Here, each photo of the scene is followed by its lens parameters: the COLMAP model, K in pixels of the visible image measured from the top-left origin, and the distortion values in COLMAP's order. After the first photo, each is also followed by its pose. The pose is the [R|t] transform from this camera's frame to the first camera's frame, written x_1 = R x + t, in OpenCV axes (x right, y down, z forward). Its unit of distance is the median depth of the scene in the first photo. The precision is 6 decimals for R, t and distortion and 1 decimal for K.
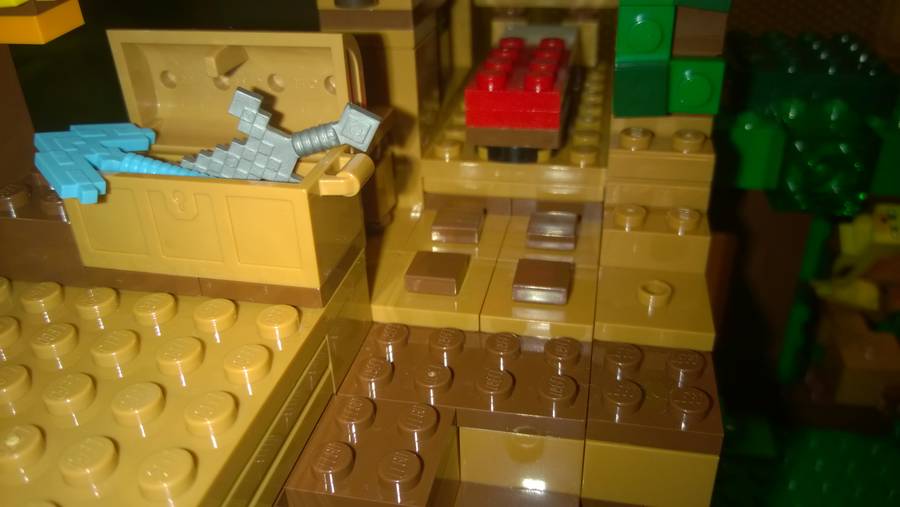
lens RADIAL K [[719.2, 0, 453.9], [0, 719.2, 251.1], [0, 0, 1]] dist [-0.009078, -0.060594]
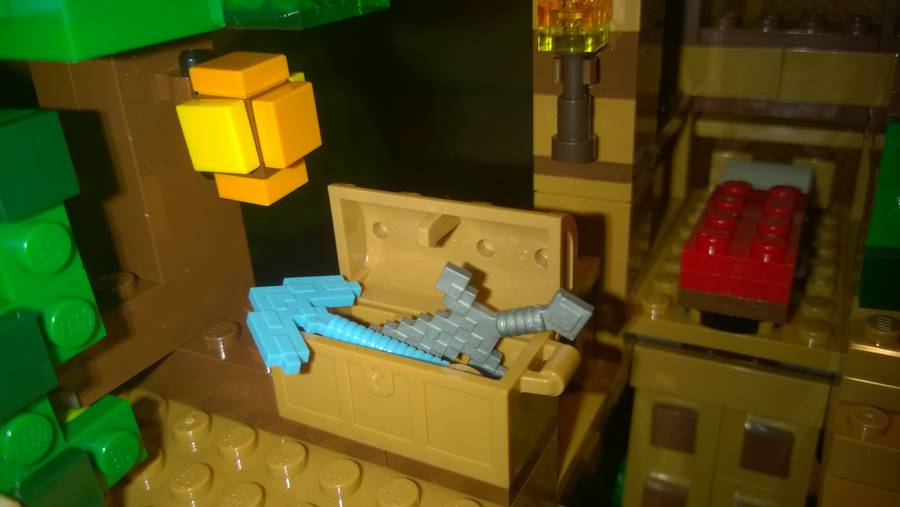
lens RADIAL K [[719.2, 0, 453.9], [0, 719.2, 251.1], [0, 0, 1]] dist [-0.009078, -0.060594]
pose [[0.964484, 0.097228, -0.245595, -0.054305], [-0.114484, 0.991791, -0.056956, -0.183294], [0.238041, 0.083050, 0.967698, 0.058300]]
